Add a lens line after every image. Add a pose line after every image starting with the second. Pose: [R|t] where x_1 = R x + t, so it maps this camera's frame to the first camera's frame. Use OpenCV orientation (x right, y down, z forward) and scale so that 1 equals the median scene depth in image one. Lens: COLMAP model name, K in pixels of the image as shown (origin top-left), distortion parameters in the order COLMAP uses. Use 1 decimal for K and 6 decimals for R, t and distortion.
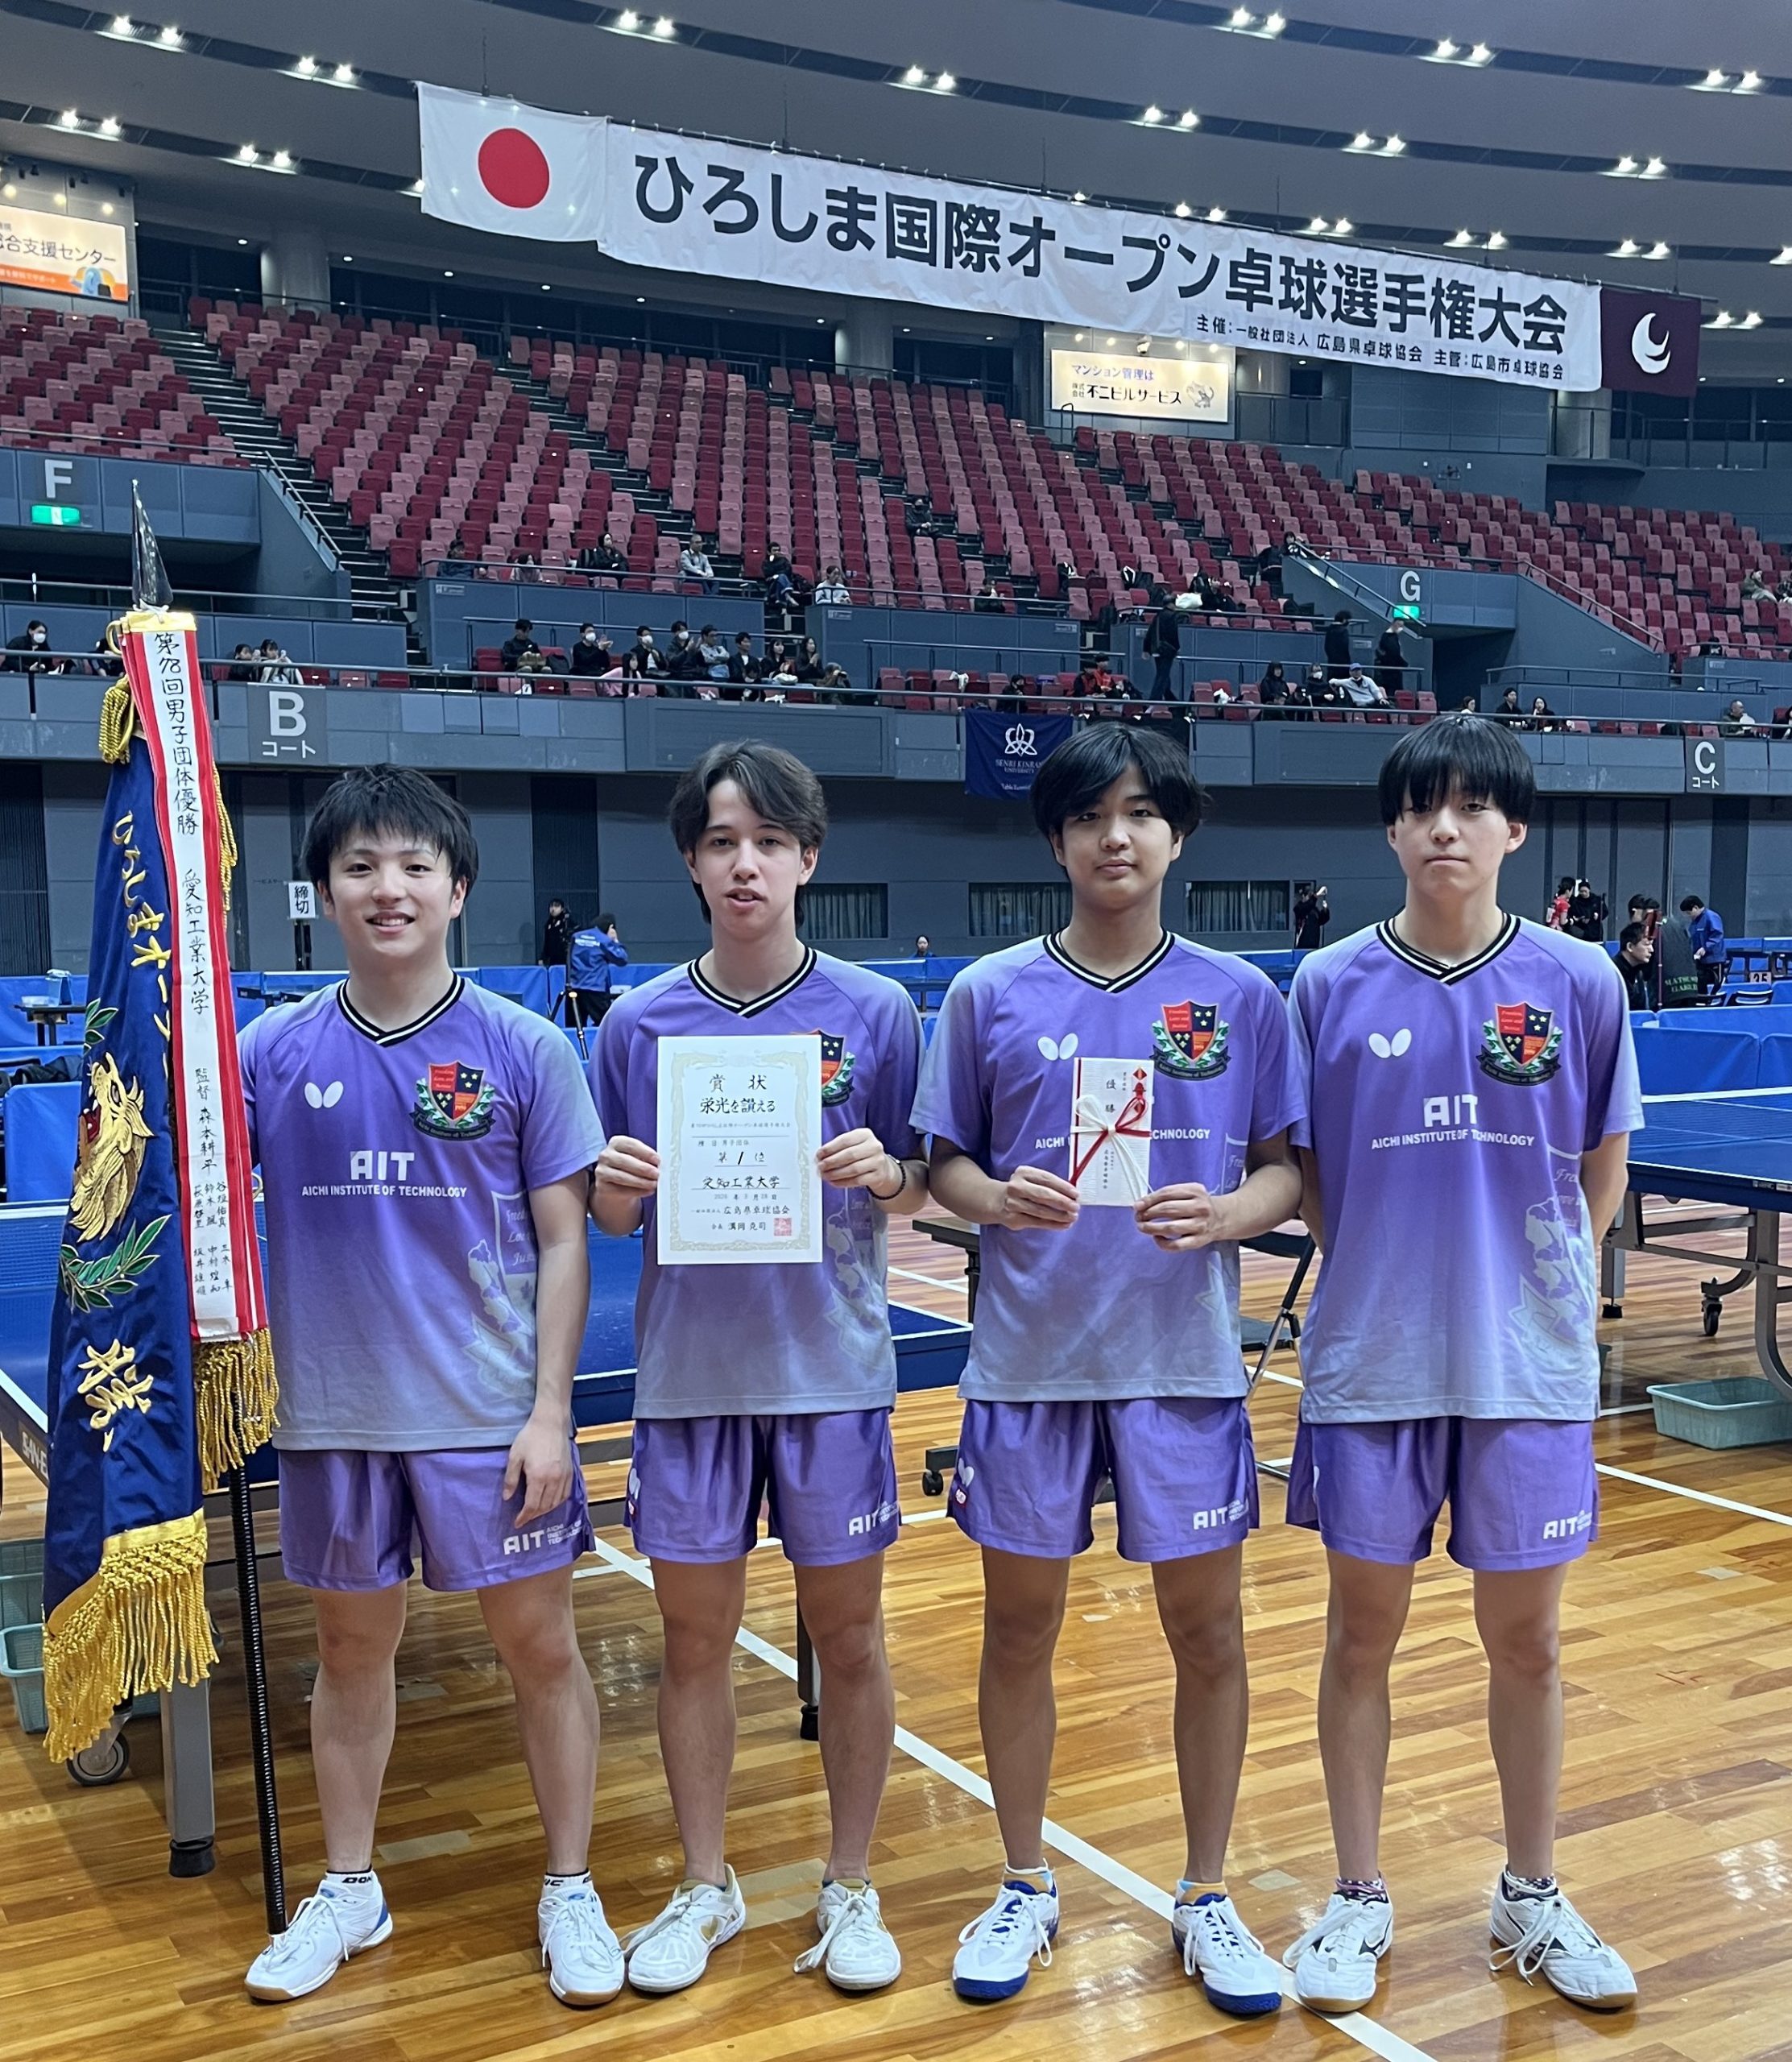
lens RADIAL K [[2372.7, 0, 899.0], [0, 2372.7, 1163.1], [0, 0, 1]] dist [0.039525, 0.000000]
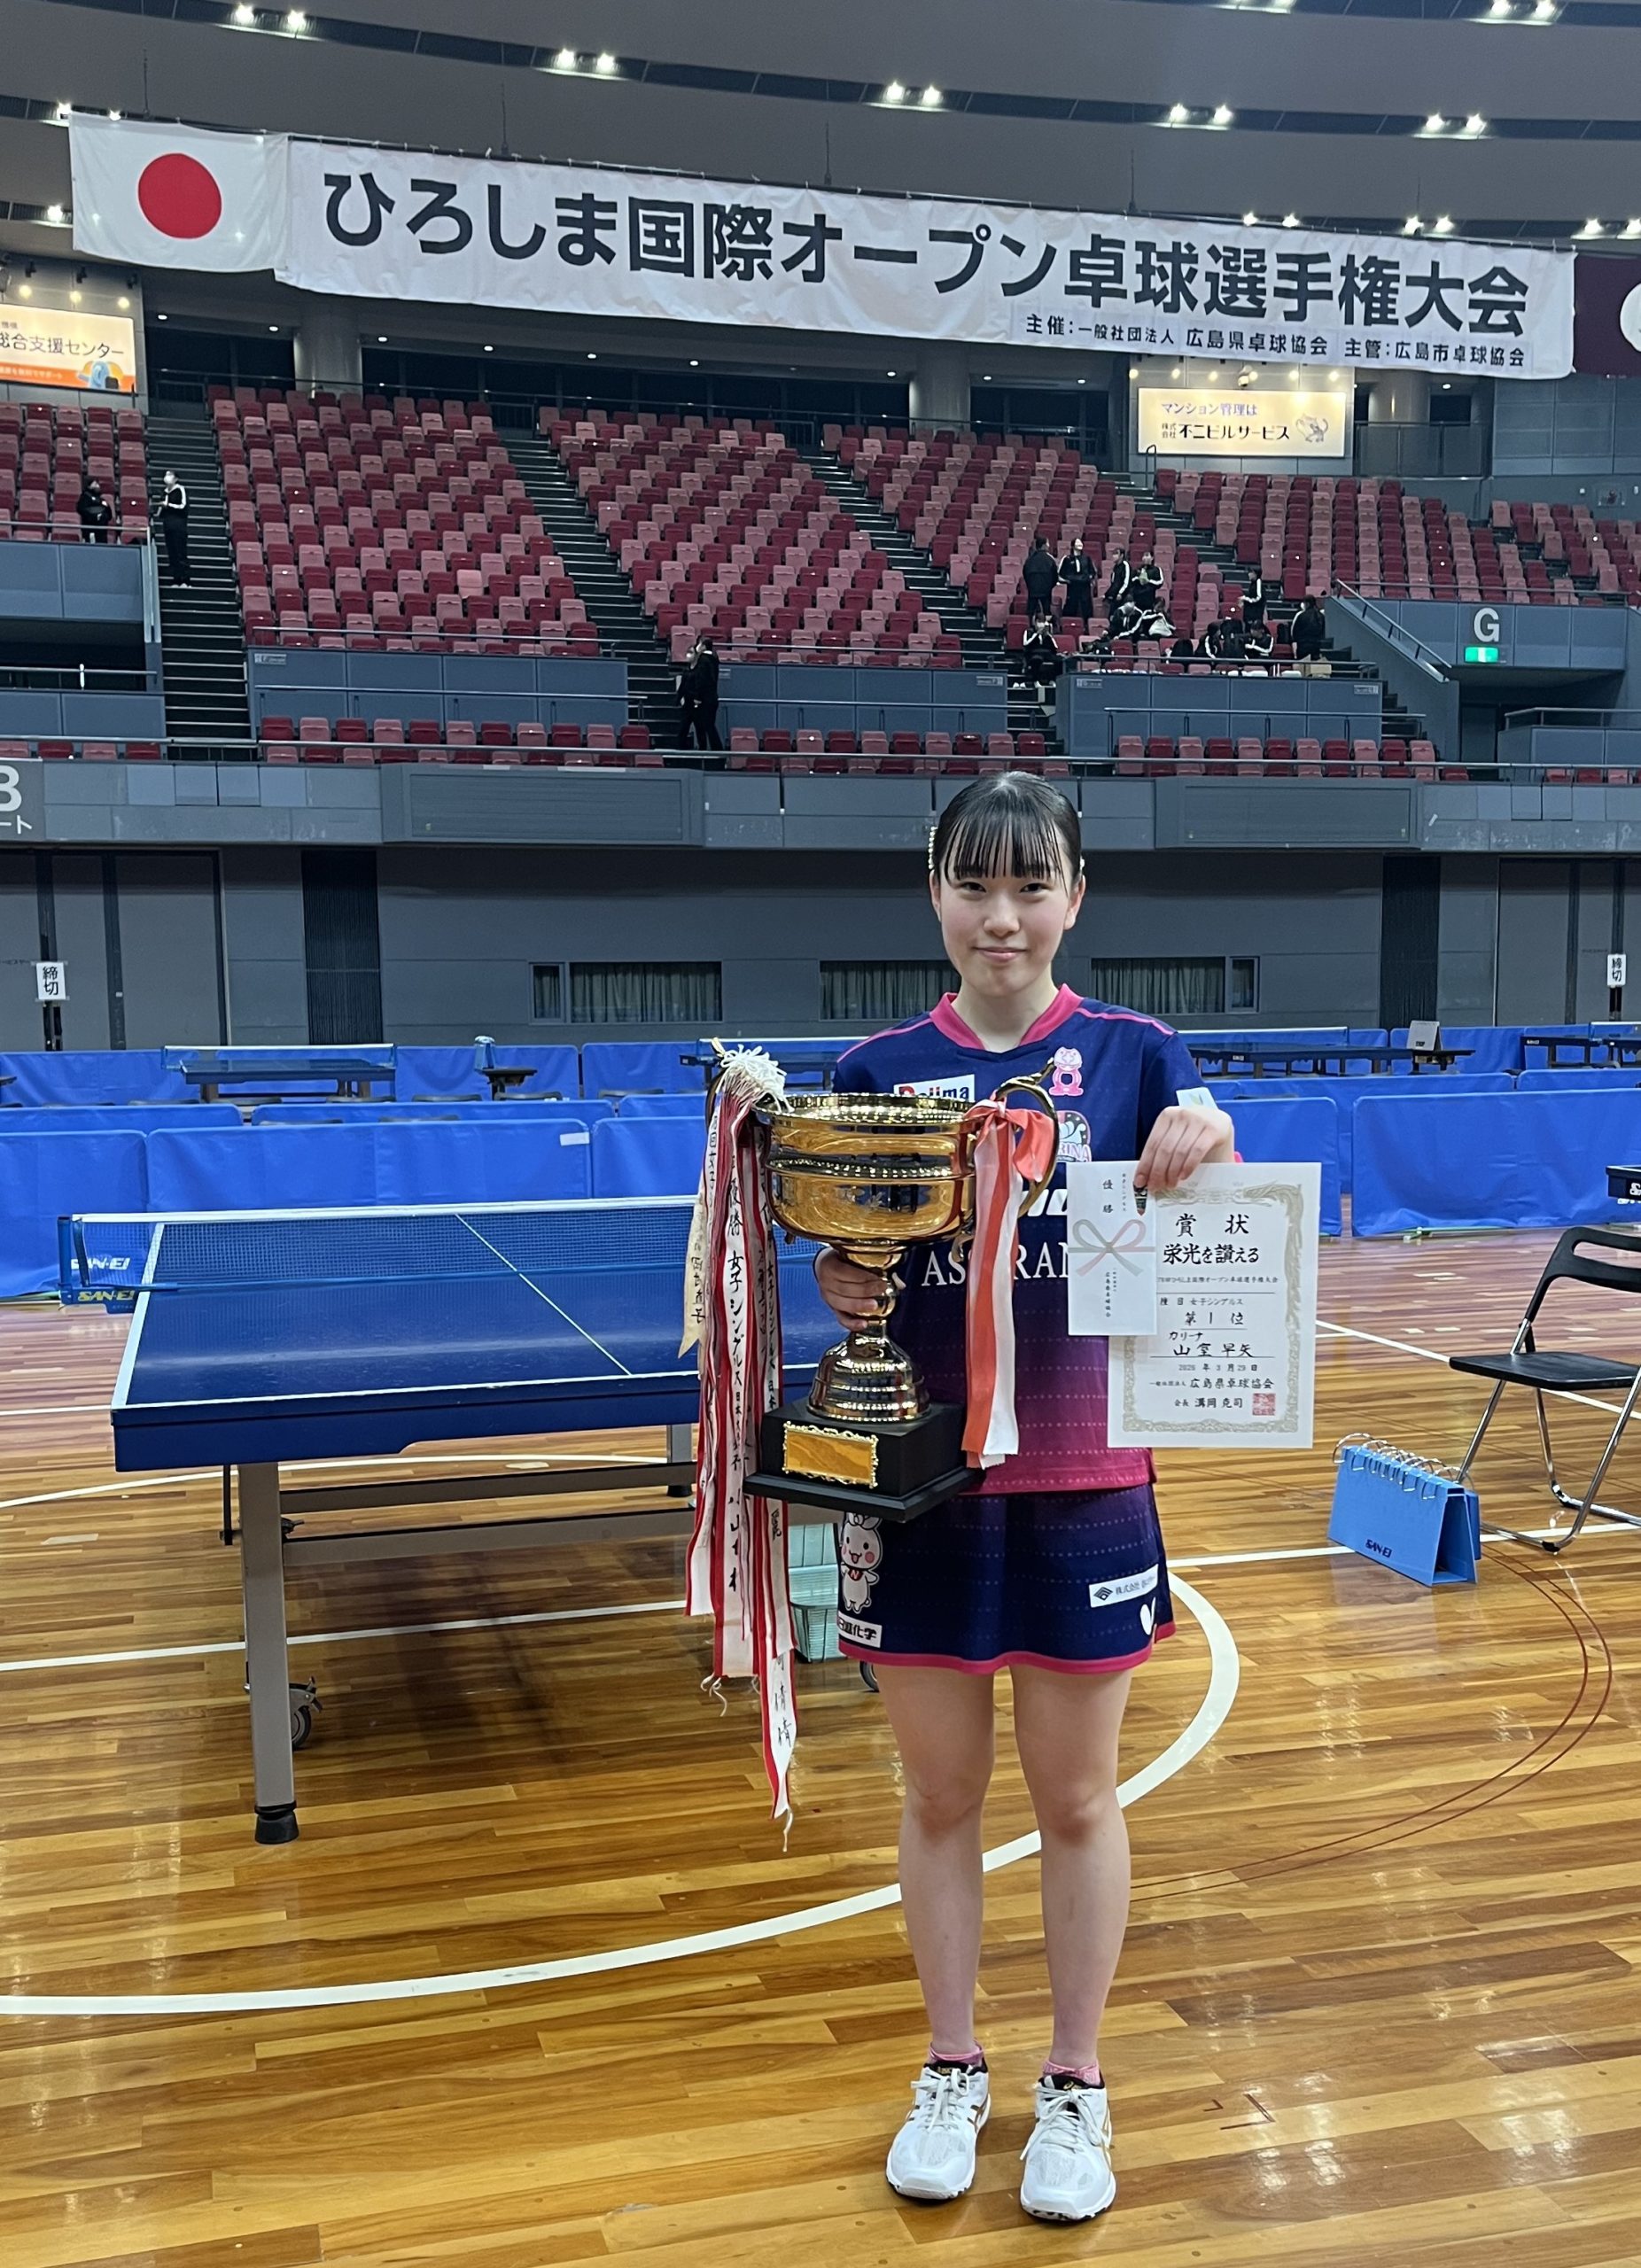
lens RADIAL K [[2306.5, 0, 807.4], [0, 2306.5, 1252.4], [0, 0, 1]] dist [0.041864, 0.000000]
pose [[0.971151, 0.024207, -0.237233, 0.245460], [-0.023373, 0.999707, 0.006327, -0.011815], [0.237316, -0.000599, 0.971432, 0.138935]]
